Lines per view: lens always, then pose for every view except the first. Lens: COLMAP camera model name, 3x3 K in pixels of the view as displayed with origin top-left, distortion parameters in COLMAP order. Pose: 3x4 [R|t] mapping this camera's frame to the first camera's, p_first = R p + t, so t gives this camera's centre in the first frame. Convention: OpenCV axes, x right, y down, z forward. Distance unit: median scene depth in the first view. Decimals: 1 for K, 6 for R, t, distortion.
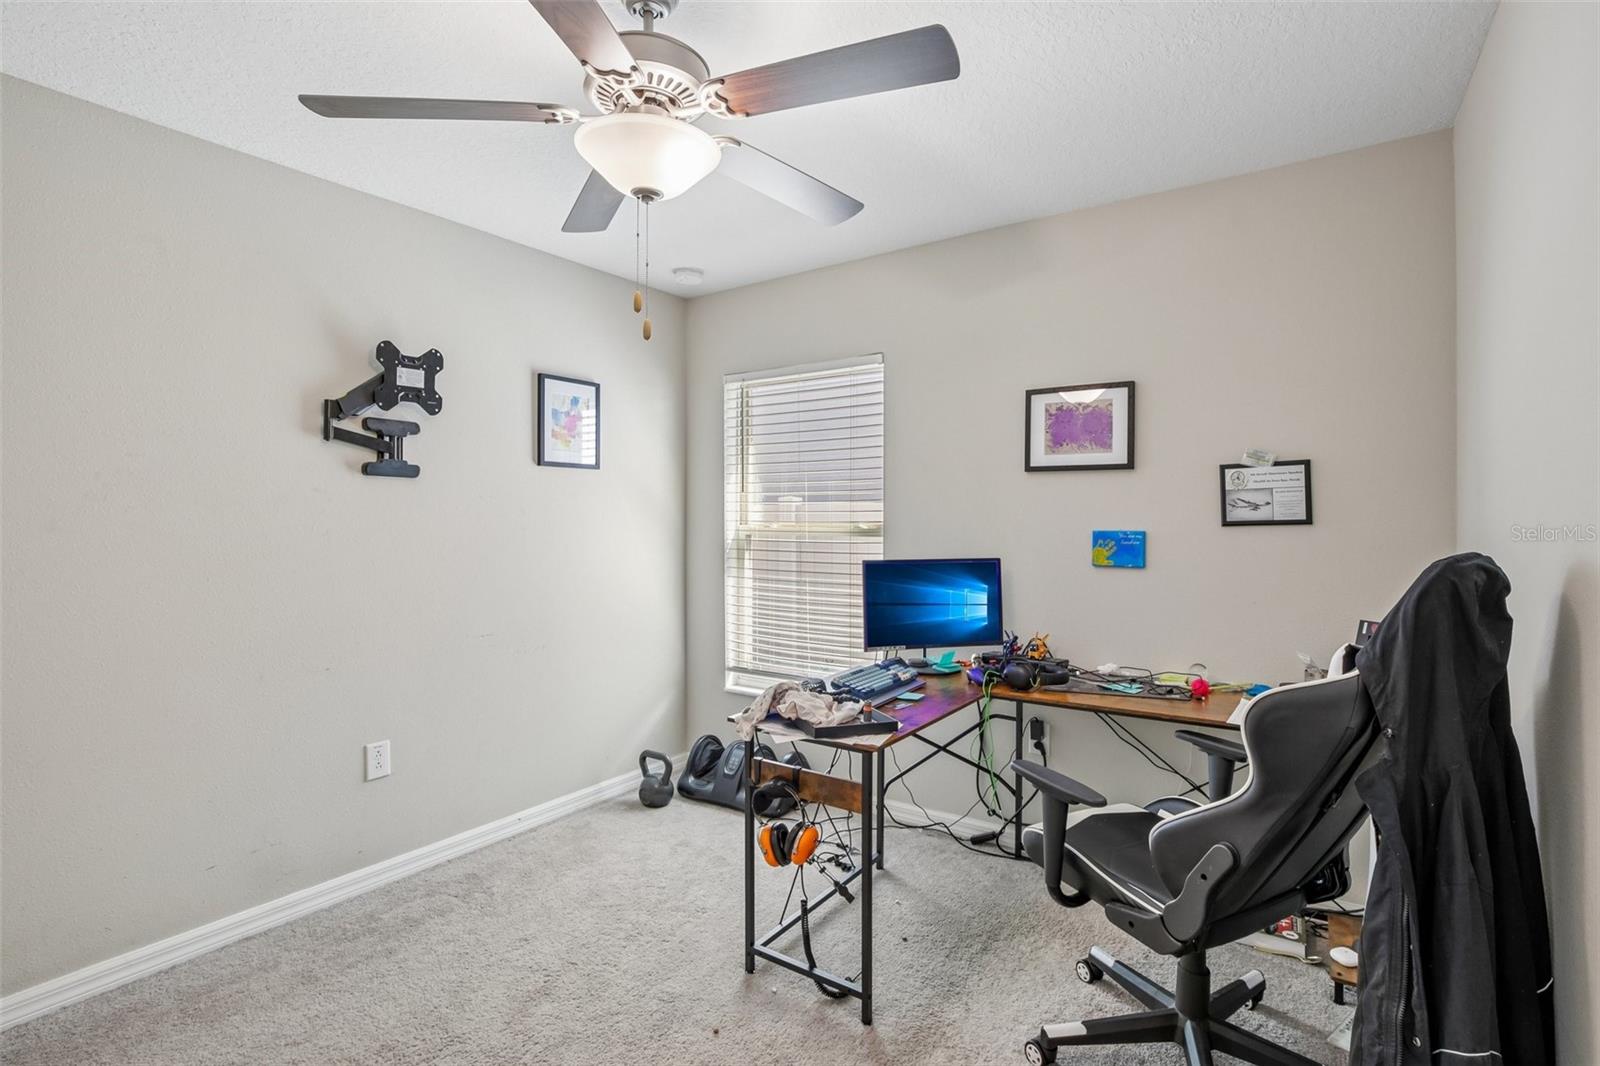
lens RADIAL K [[738.1, 0, 798.3], [0, 738.1, 520.9], [0, 0, 1]] dist [-0.018038, 0.001580]
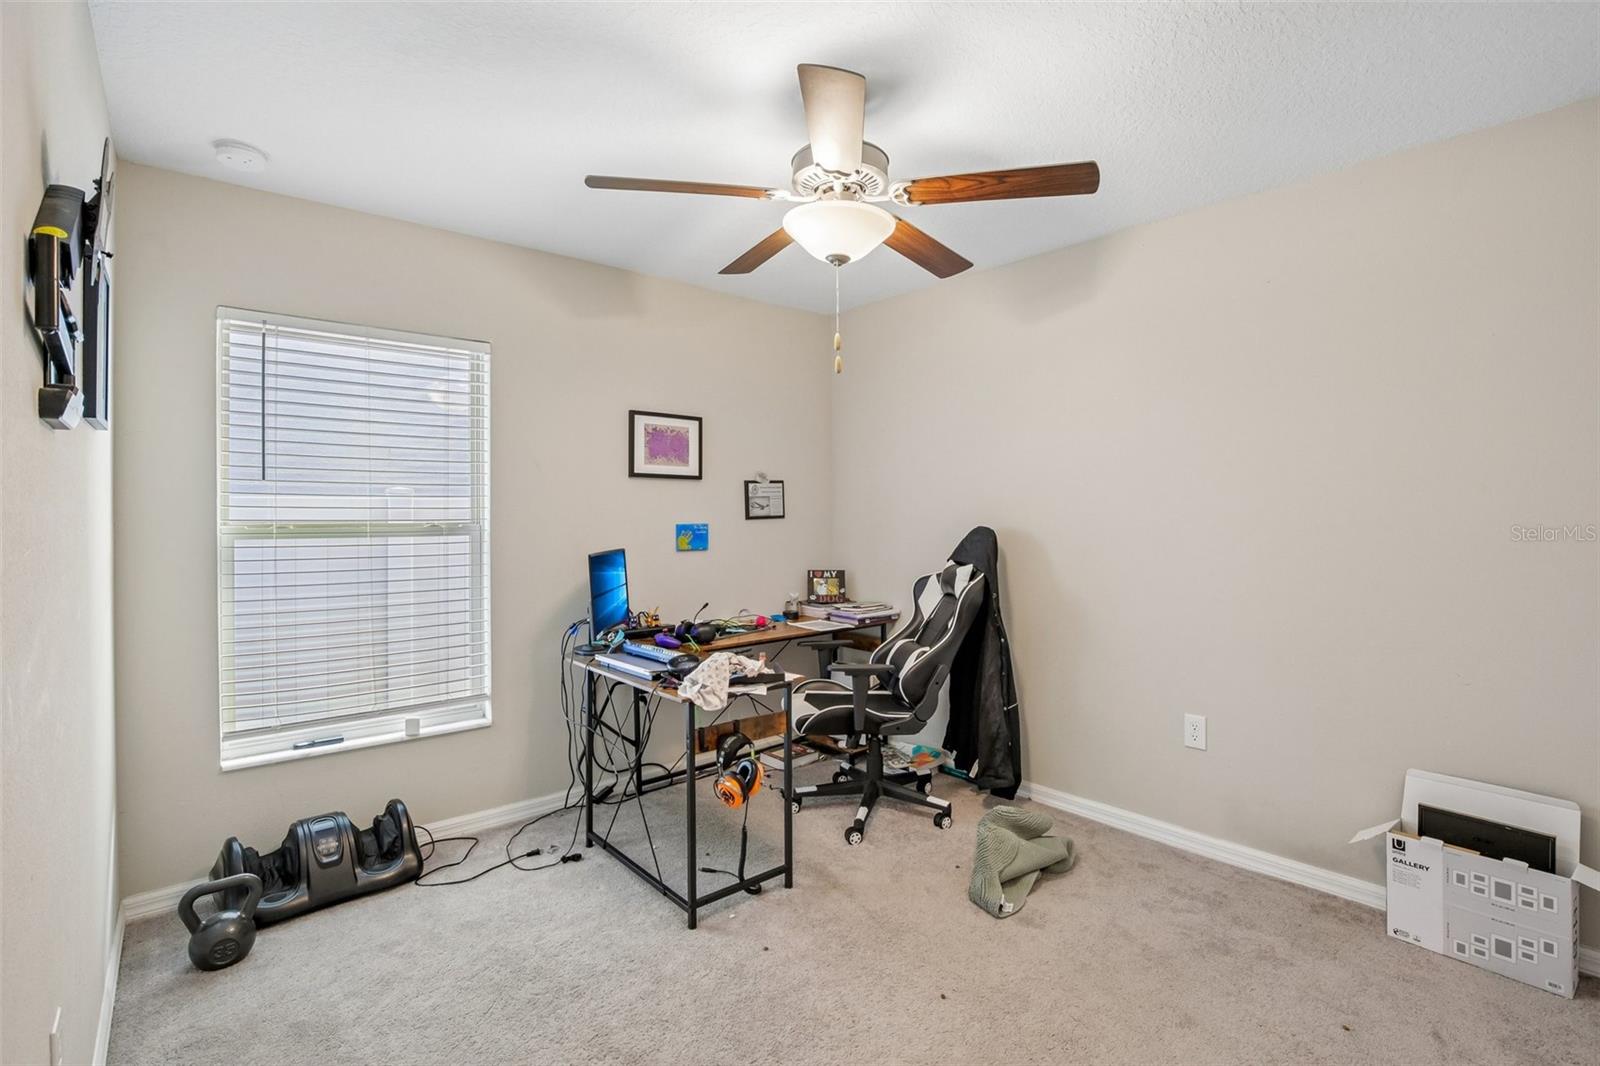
lens RADIAL K [[738.1, 0, 800.9], [0, 738.1, 520.7], [0, 0, 1]] dist [-0.018038, 0.001580]
pose [[0.267218, -0.000513, 0.963636, -0.842427], [0.014506, 0.999889, -0.003490, 0.015167], [-0.963527, 0.014911, 0.267195, 0.433931]]
